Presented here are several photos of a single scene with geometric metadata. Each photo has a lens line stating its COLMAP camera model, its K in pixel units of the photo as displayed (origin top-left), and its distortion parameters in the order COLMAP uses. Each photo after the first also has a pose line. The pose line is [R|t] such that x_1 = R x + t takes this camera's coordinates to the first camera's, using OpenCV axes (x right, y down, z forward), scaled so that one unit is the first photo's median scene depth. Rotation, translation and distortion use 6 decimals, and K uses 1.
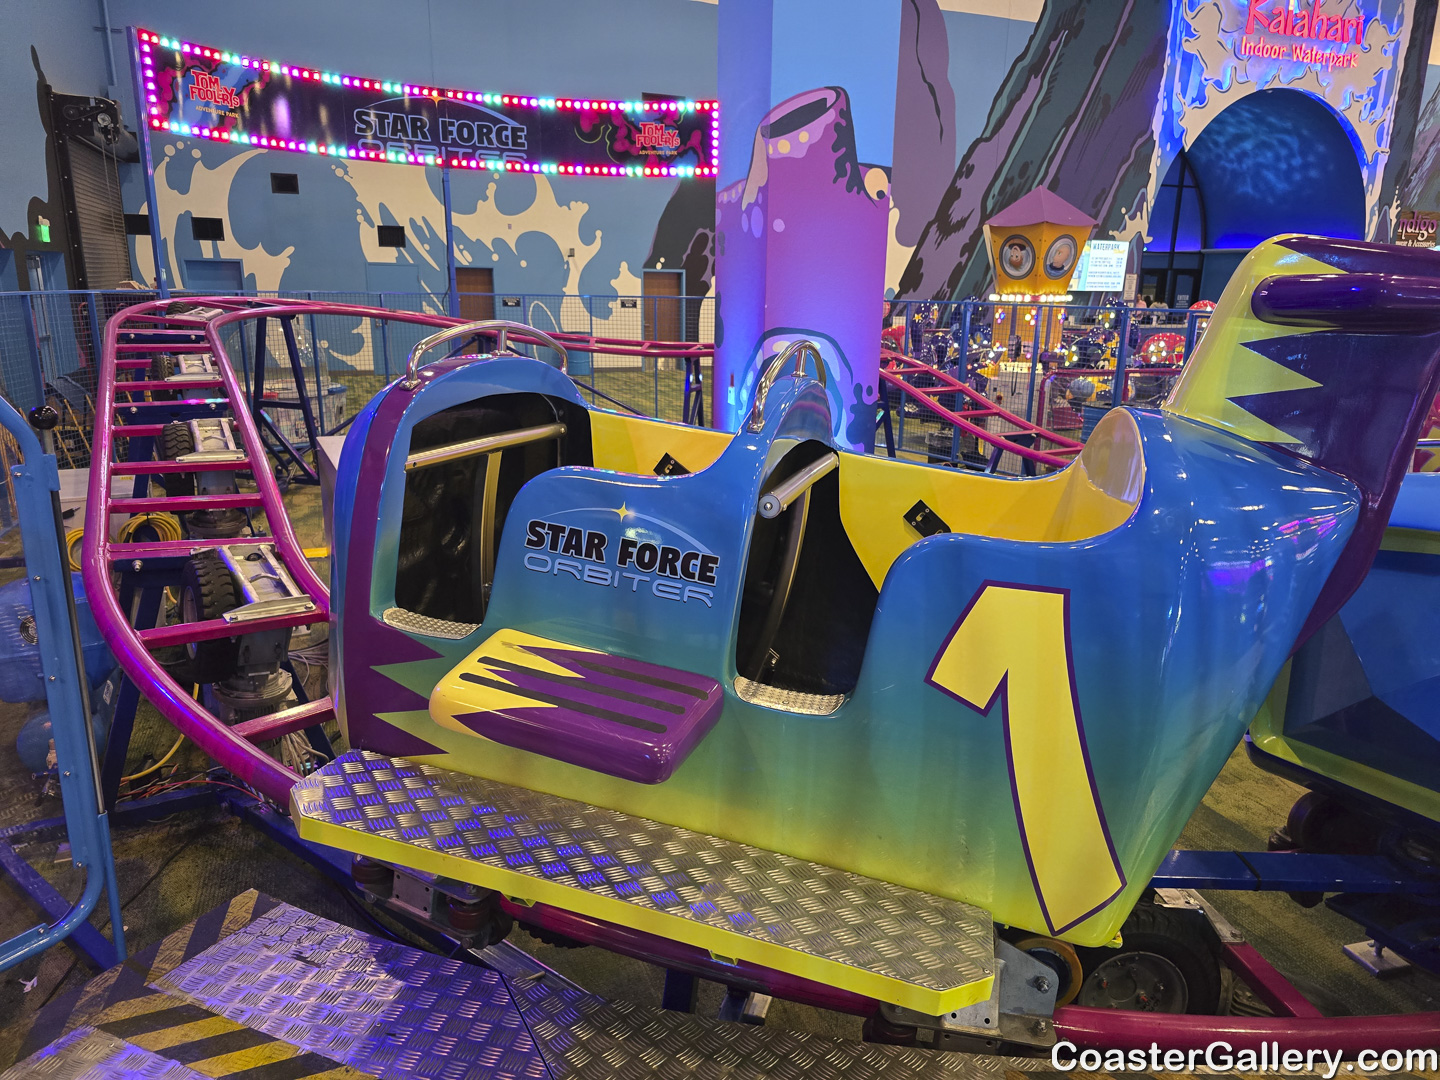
lens RADIAL K [[950.1, 0, 725.2], [0, 950.1, 527.0], [0, 0, 1]] dist [0.027795, -0.016207]
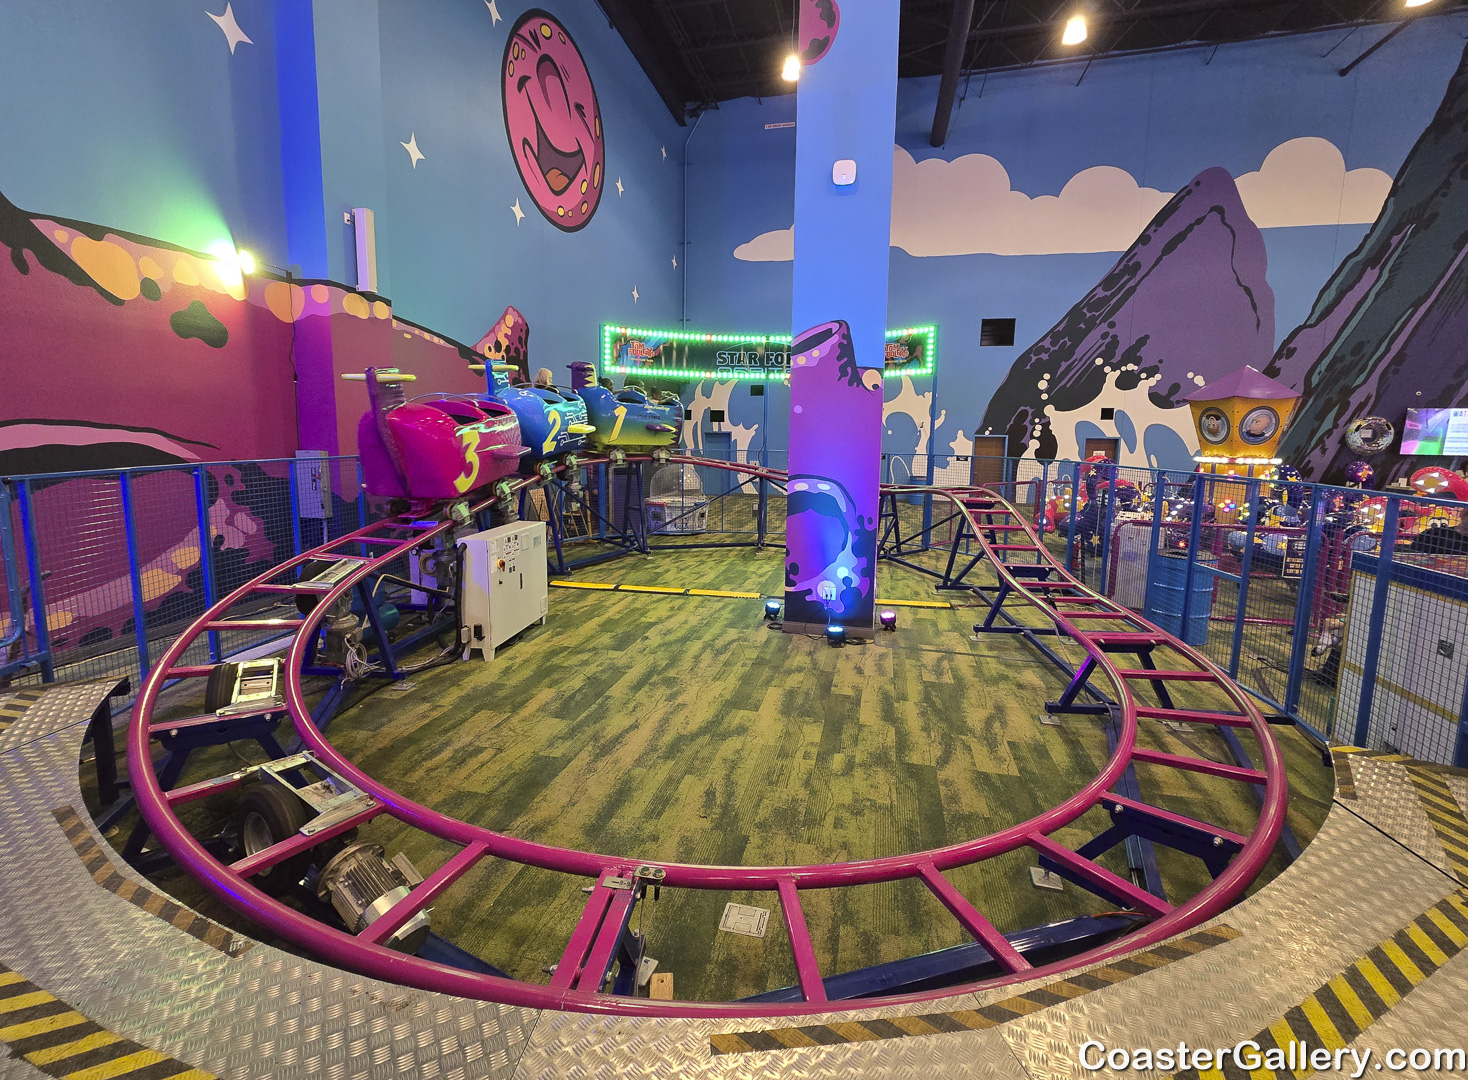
lens RADIAL K [[636.2, 0, 736.5], [0, 636.2, 528.7], [0, 0, 1]] dist [-0.018515, 0.001731]
pose [[0.822071, 0.077729, -0.564054, 0.270770], [-0.143579, 0.986924, -0.073255, -0.017716], [0.550985, 0.141207, 0.822482, 0.061317]]
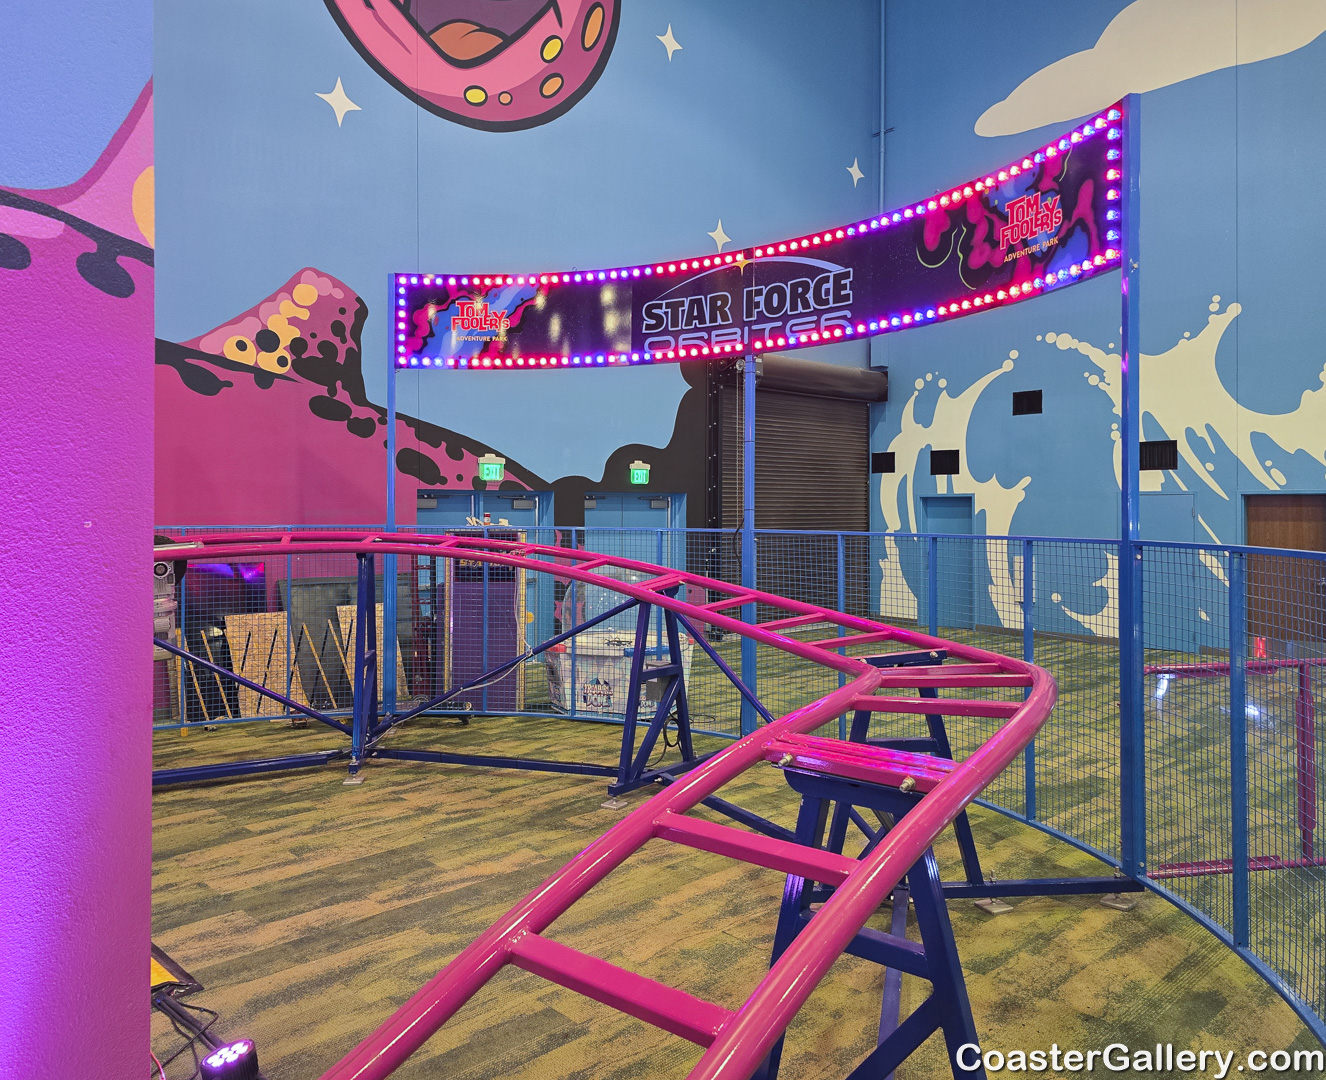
lens RADIAL K [[974.5, 0, 620.1], [0, 974.5, 517.3], [0, 0, 1]] dist [0.046919, -0.027445]
pose [[0.357088, -0.006288, -0.934050, 0.275861], [-0.230772, 0.968384, -0.094744, -0.145114], [0.905115, 0.249384, 0.344347, 0.585218]]
